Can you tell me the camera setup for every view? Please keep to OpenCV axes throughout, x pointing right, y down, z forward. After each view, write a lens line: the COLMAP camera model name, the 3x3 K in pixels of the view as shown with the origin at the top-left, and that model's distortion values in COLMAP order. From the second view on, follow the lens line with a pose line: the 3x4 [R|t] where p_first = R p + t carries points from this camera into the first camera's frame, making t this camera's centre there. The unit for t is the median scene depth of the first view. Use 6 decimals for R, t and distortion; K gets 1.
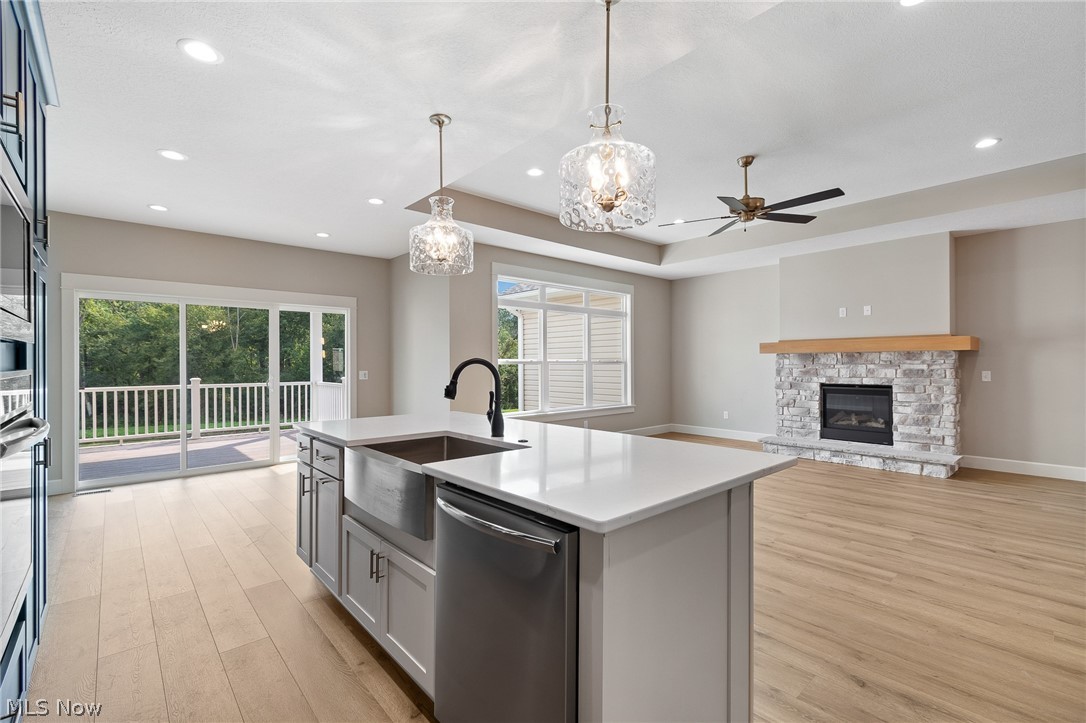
lens RADIAL K [[481.0, 0, 541.9], [0, 481.0, 359.4], [0, 0, 1]] dist [0.001954, -0.001844]
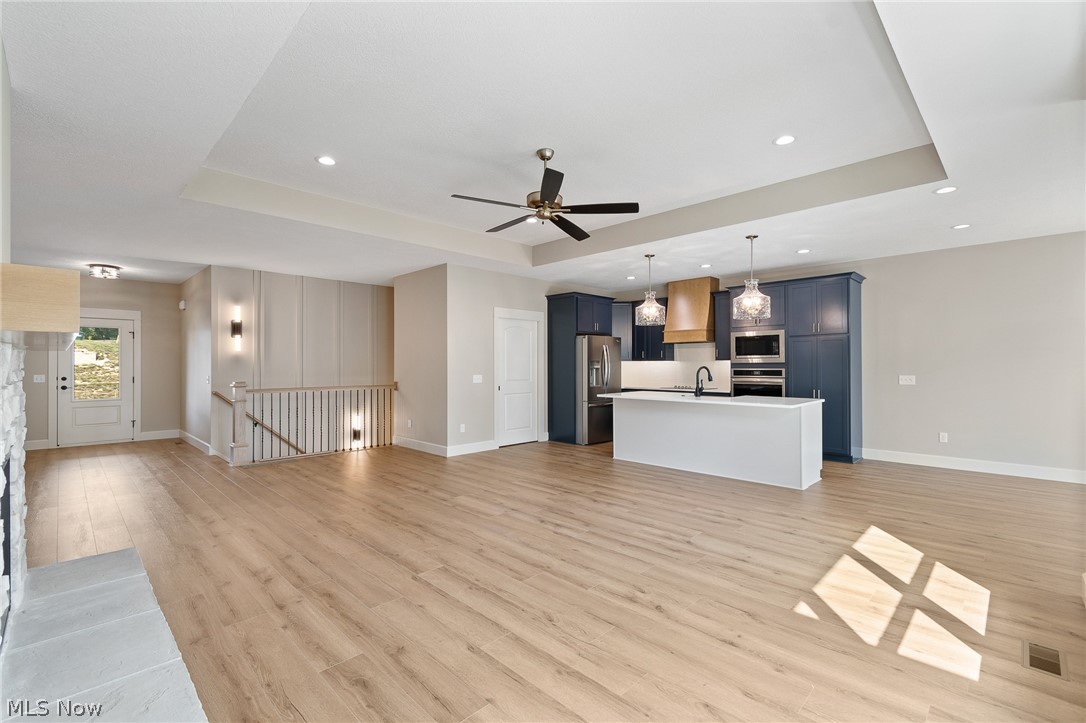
lens RADIAL K [[481.0, 0, 544.1], [0, 481.0, 364.4], [0, 0, 1]] dist [0.001954, -0.001844]
pose [[-0.997887, 0.004894, -0.064785, 0.325002], [0.005294, 0.999968, -0.006000, 0.000637], [0.064753, -0.006330, -0.997881, 1.278200]]
